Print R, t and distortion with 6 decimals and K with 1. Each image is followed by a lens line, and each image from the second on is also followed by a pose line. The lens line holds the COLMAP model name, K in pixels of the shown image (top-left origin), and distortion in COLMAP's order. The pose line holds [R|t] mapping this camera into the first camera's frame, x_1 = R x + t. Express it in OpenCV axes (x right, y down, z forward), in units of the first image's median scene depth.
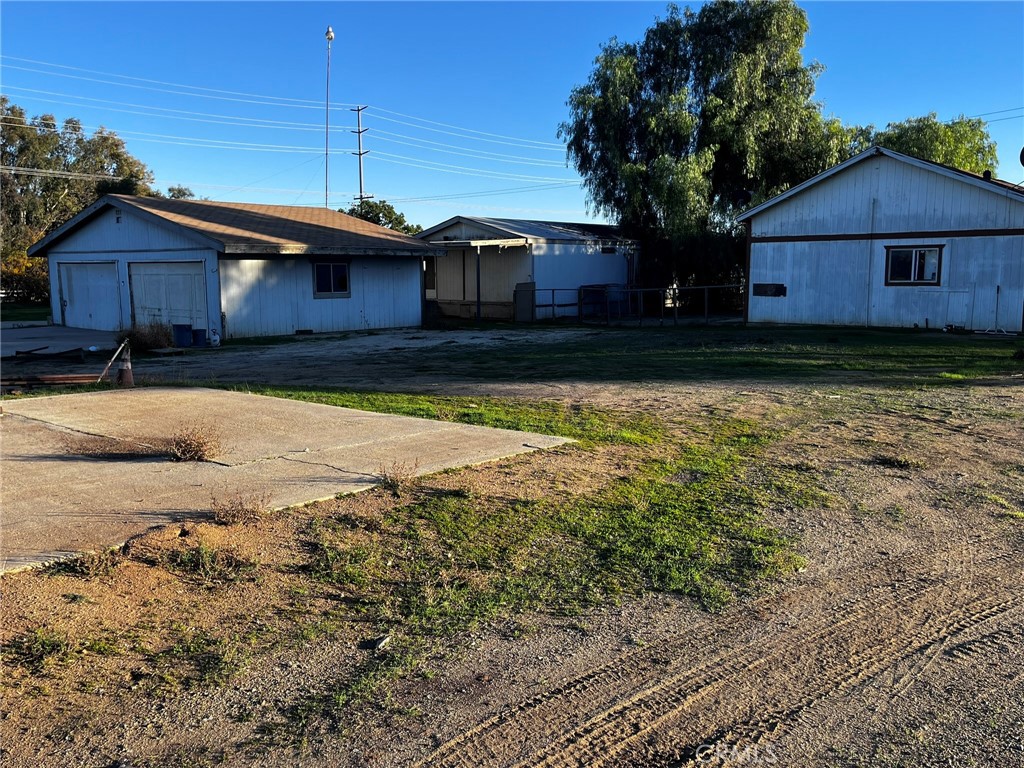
lens RADIAL K [[866.6, 0, 510.7], [0, 866.6, 387.4], [0, 0, 1]] dist [0.057424, -0.045394]
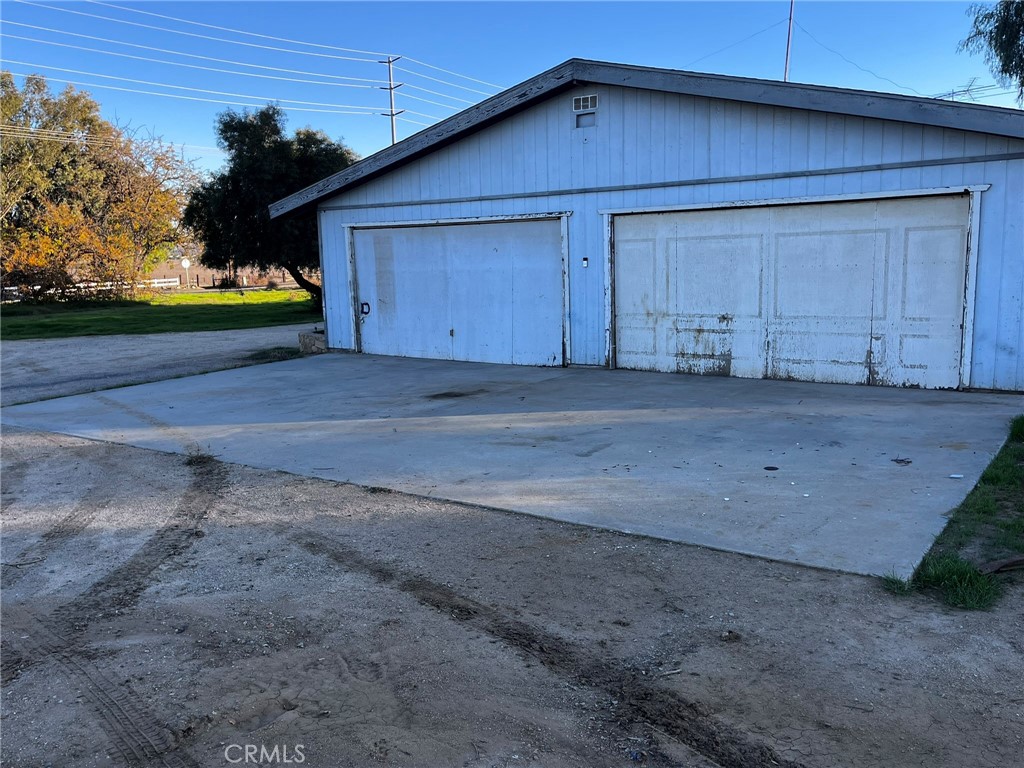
lens RADIAL K [[866.6, 0, 513.3], [0, 866.6, 381.6], [0, 0, 1]] dist [0.057424, -0.045394]
pose [[0.995599, -0.037594, 0.085844, -0.466049], [0.036516, 0.999234, 0.014099, -0.057499], [-0.086308, -0.010902, 0.996209, 0.493555]]
